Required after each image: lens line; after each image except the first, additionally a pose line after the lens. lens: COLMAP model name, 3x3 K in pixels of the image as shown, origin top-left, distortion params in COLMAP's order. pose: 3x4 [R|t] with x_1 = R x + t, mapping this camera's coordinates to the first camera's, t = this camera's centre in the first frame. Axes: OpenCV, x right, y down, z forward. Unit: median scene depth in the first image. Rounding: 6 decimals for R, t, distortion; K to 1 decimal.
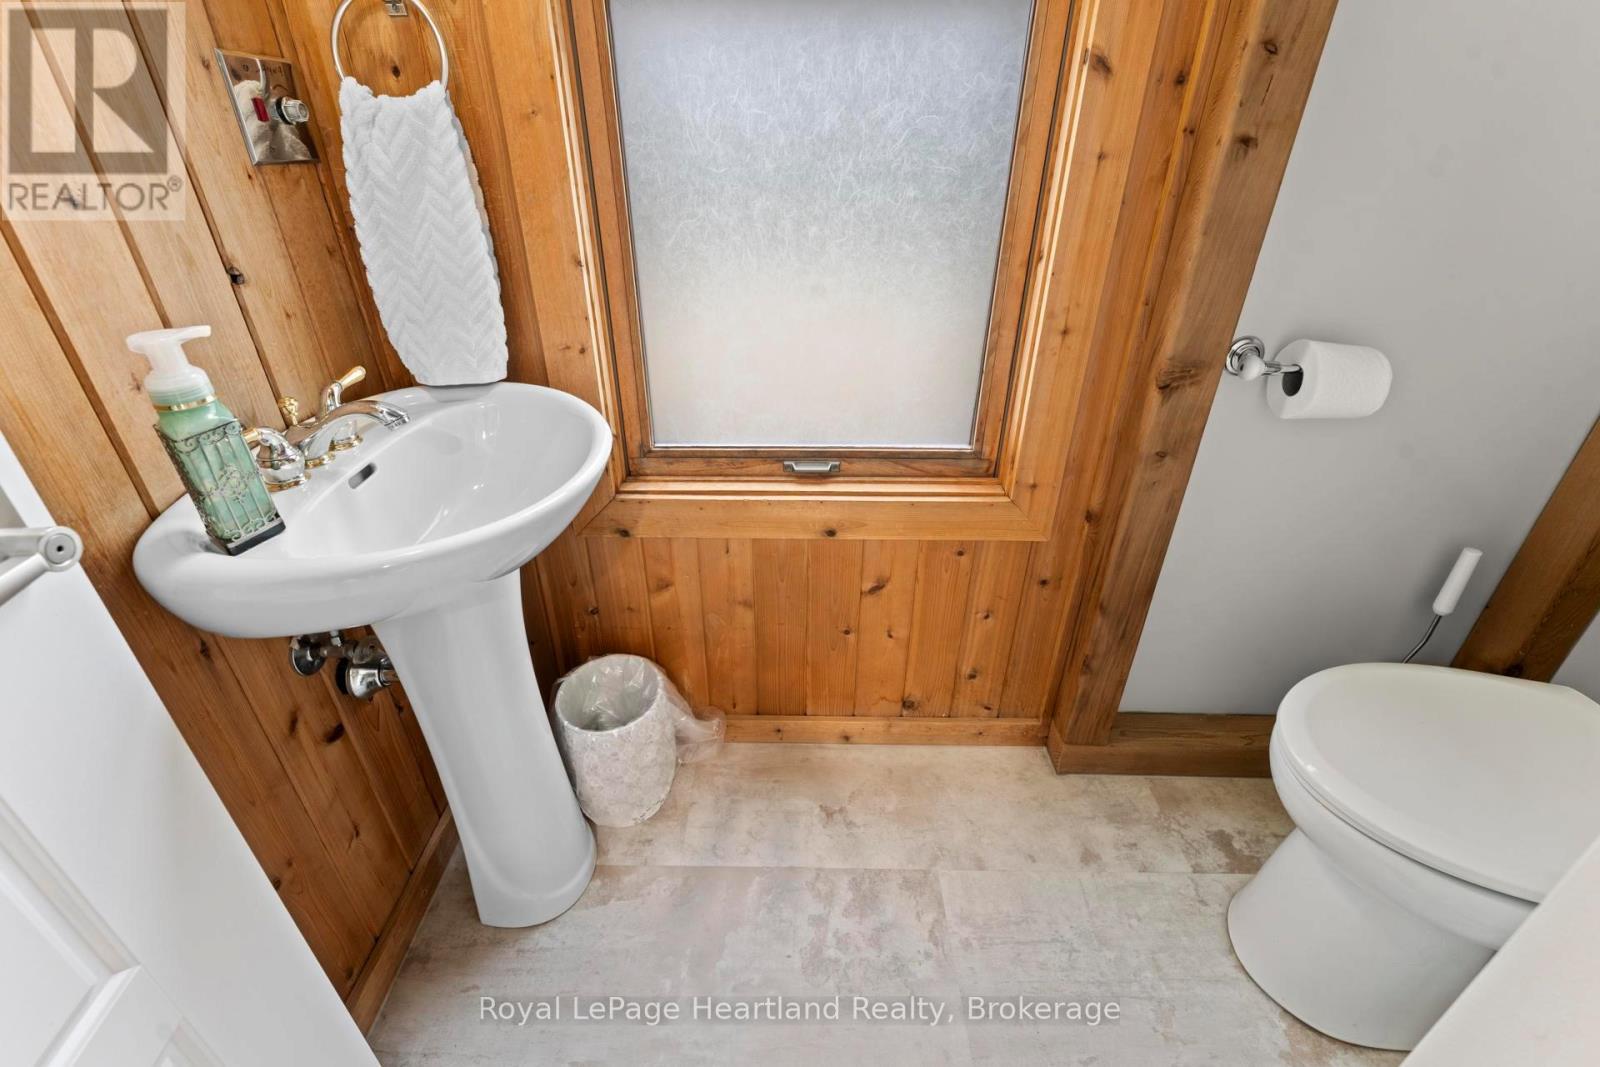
lens RADIAL K [[644.4, 0, 789.5], [0, 644.4, 528.5], [0, 0, 1]] dist [0.000772, -0.000383]
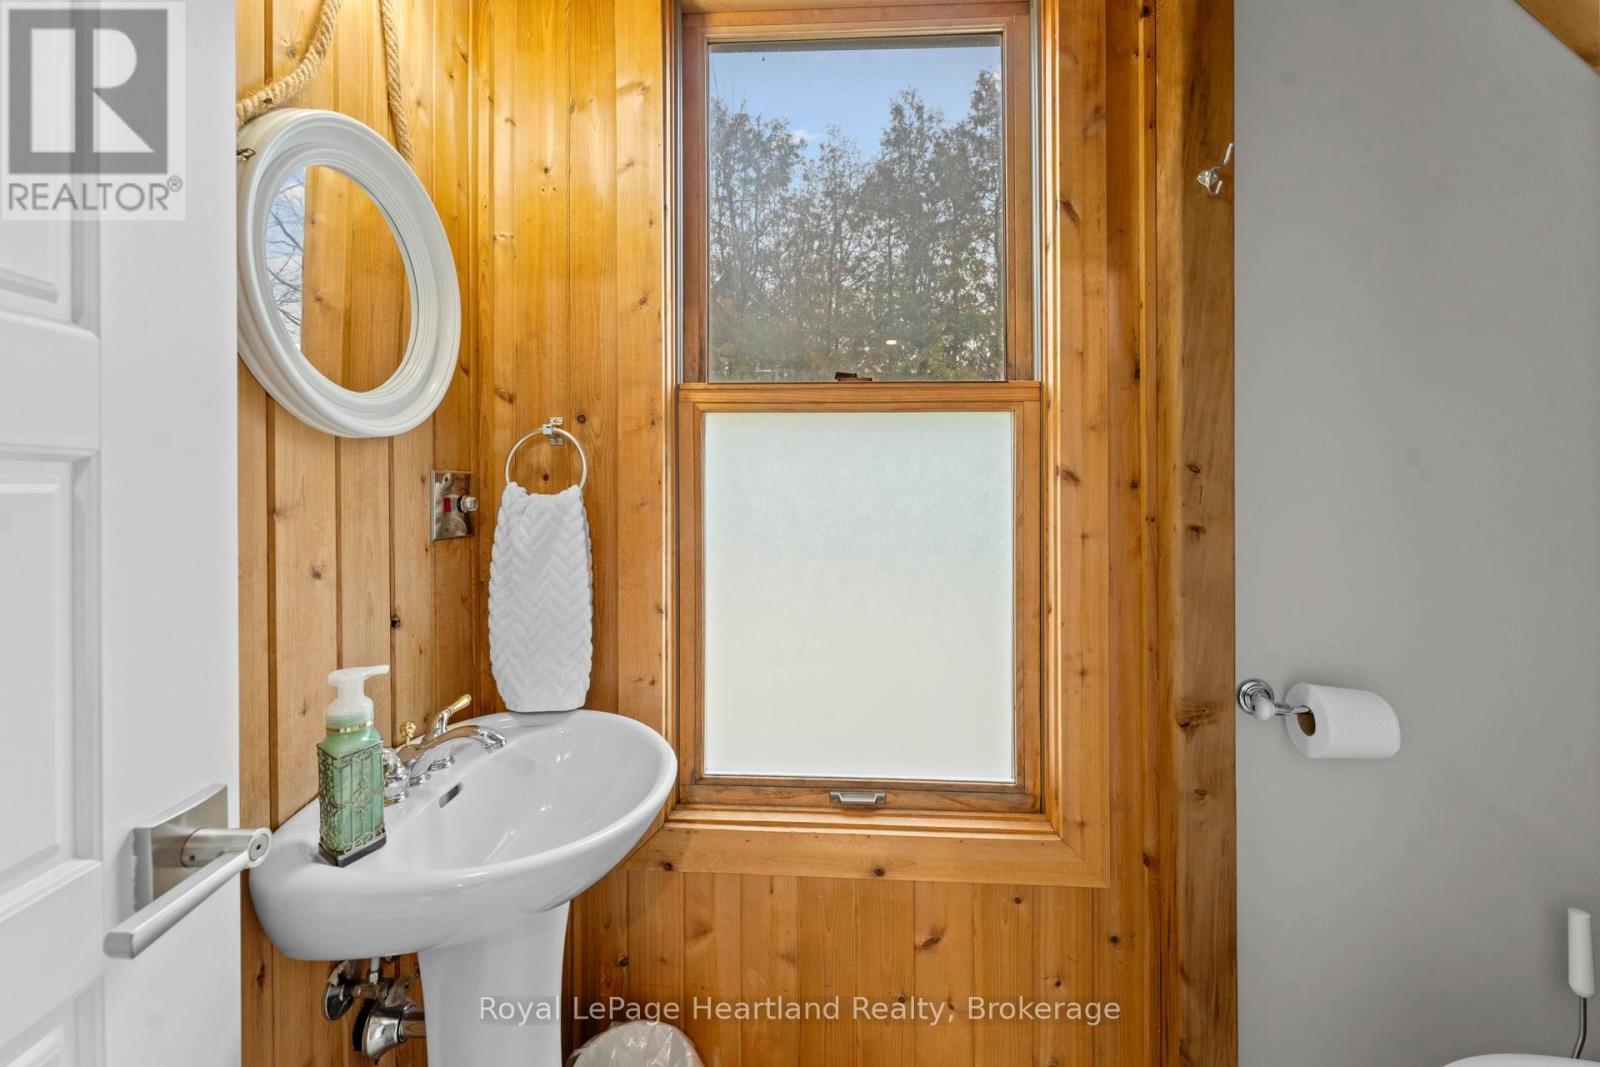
lens RADIAL K [[644.4, 0, 788.5], [0, 644.4, 525.2], [0, 0, 1]] dist [0.000772, -0.000383]
pose [[0.997943, -0.002253, -0.064070, -0.010363], [-0.028728, 0.877714, -0.478324, 0.019467], [0.057313, 0.479180, 0.875843, -0.126442]]
